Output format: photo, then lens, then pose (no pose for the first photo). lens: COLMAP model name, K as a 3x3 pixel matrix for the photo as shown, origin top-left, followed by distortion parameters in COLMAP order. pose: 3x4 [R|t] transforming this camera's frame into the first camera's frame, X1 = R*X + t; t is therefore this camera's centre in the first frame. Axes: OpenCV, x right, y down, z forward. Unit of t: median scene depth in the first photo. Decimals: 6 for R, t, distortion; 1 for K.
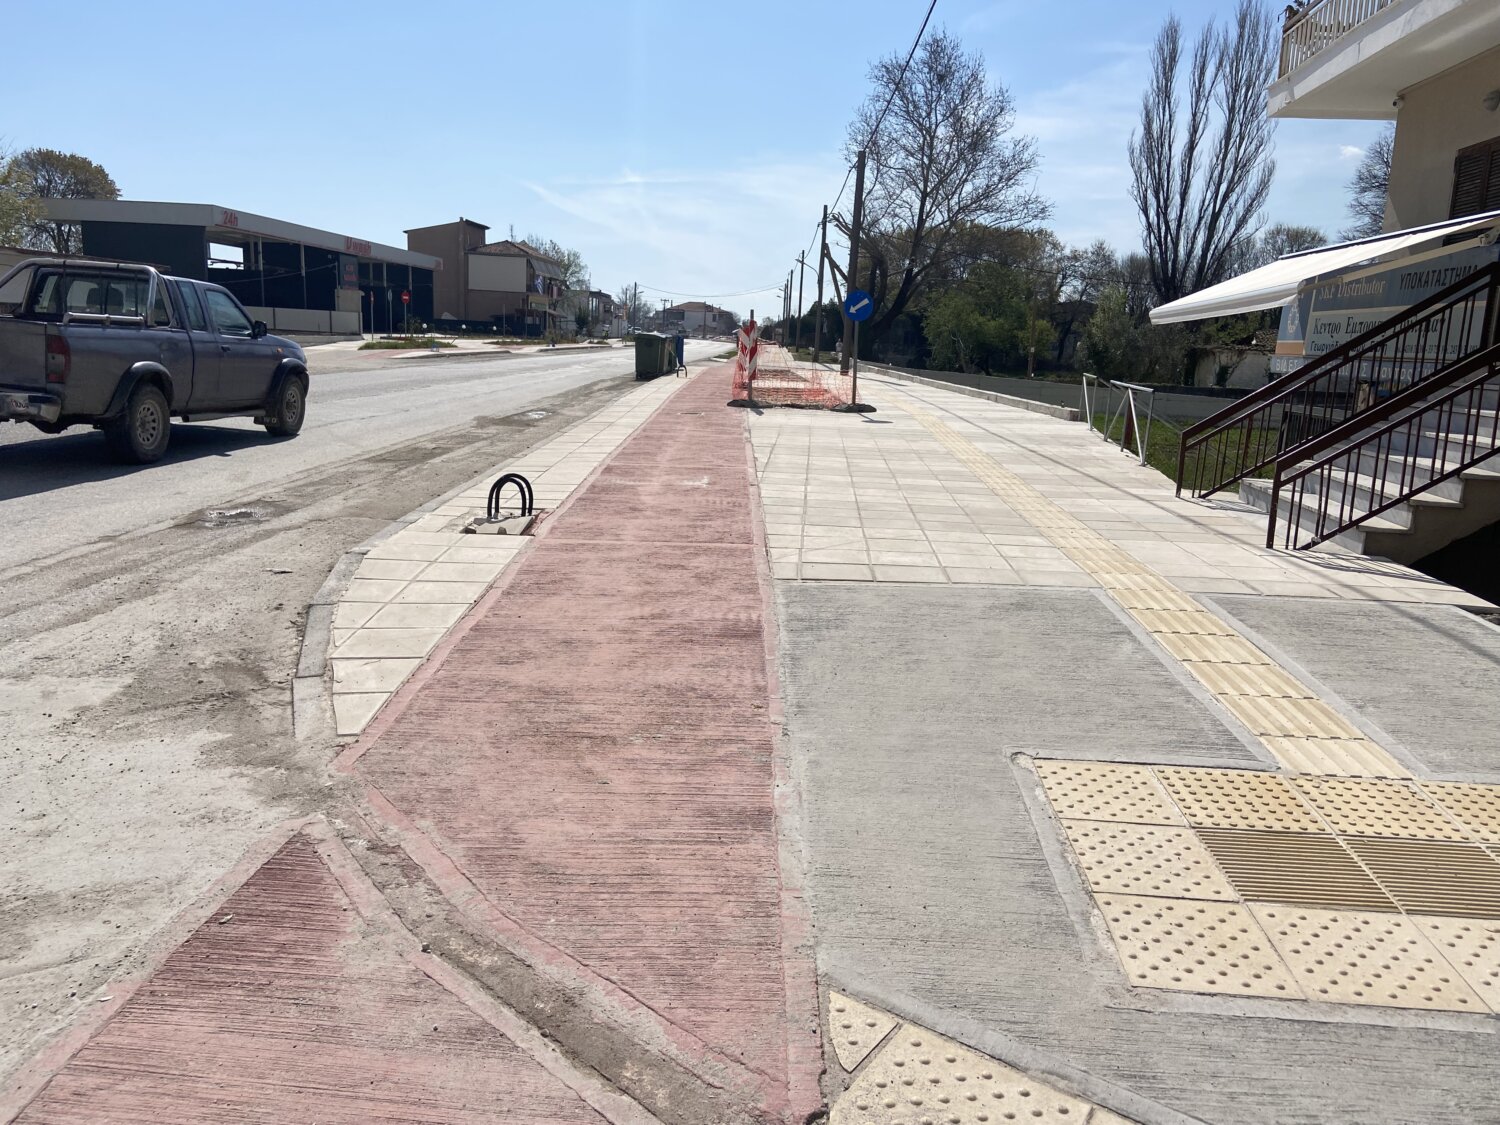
lens RADIAL K [[1111.5, 0, 724.5], [0, 1111.5, 557.2], [0, 0, 1]] dist [0.155621, -0.208858]
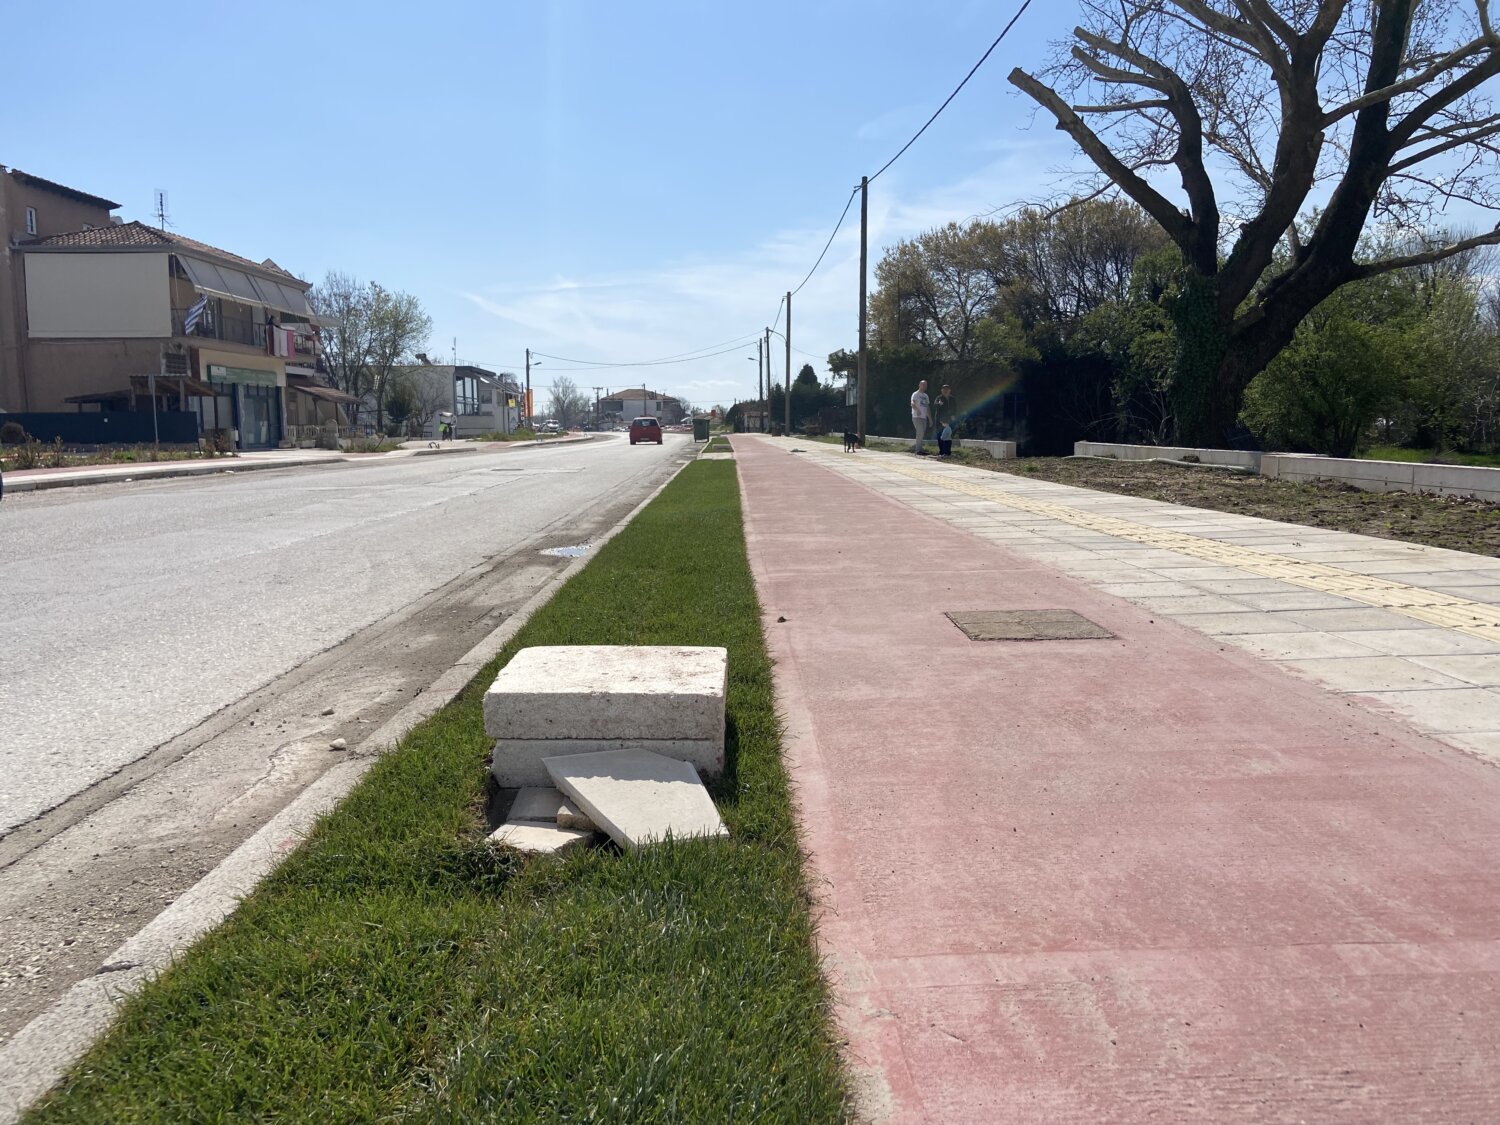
lens RADIAL K [[1111.5, 0, 724.5], [0, 1111.5, 557.2], [0, 0, 1]] dist [0.155621, -0.208858]
pose [[0.995760, -0.083106, 0.039447, -0.010235], [0.085935, 0.993362, -0.076466, -0.142090], [-0.032830, 0.079531, 0.996292, 0.761389]]
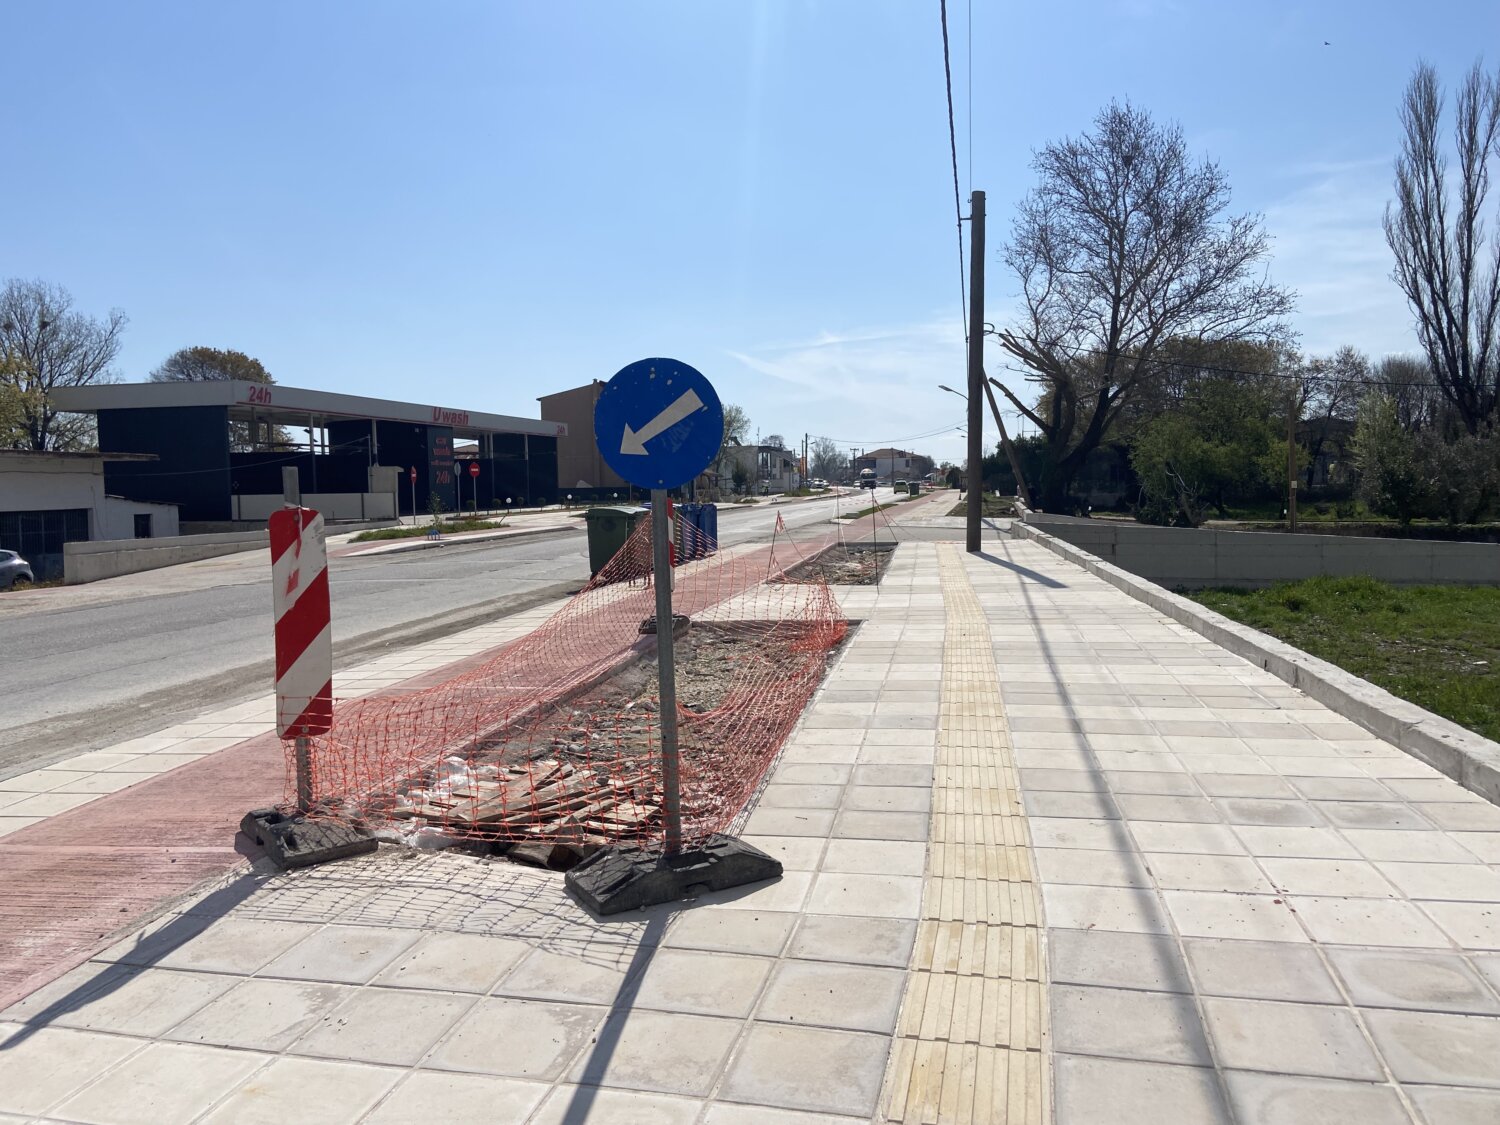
lens RADIAL K [[1111.5, 0, 724.5], [0, 1111.5, 557.2], [0, 0, 1]] dist [0.155621, -0.208858]
pose [[0.981954, -0.051104, -0.182085, 0.037035], [0.026762, 0.990659, -0.133712, -0.036127], [0.187217, 0.126426, 0.974149, 0.170510]]
